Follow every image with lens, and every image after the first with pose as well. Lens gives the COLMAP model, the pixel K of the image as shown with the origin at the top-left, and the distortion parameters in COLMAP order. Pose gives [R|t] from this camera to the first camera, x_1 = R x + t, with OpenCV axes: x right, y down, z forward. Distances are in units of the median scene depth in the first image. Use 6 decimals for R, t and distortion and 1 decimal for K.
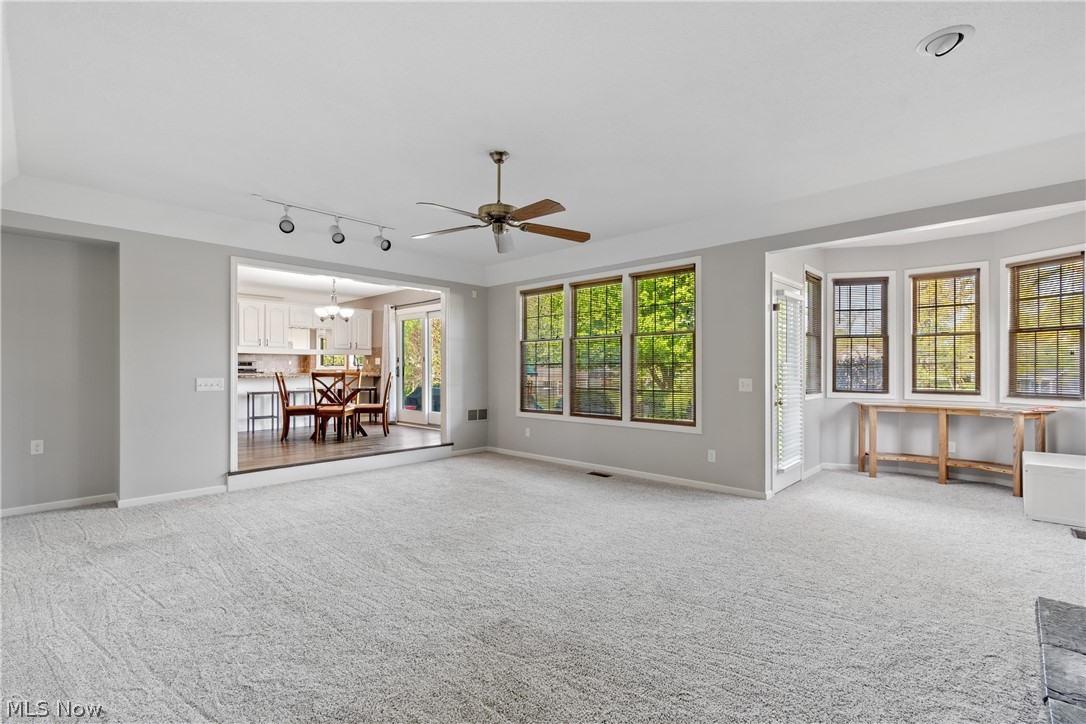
lens RADIAL K [[486.4, 0, 560.6], [0, 486.4, 370.5], [0, 0, 1]] dist [0.005002, -0.000349]
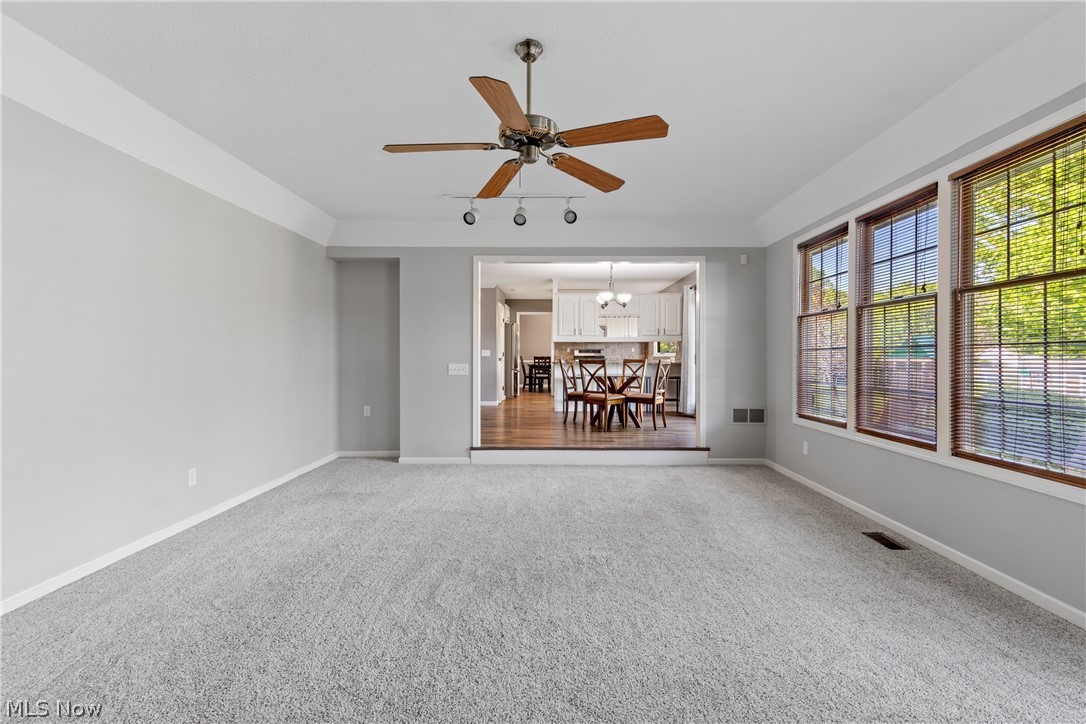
lens RADIAL K [[486.4, 0, 553.1], [0, 486.4, 360.9], [0, 0, 1]] dist [0.005002, -0.000349]
pose [[0.670815, 0.008080, -0.741581, 0.278547], [-0.002724, 0.999961, 0.008431, -0.001367], [0.741620, -0.003636, 0.670811, 0.375993]]
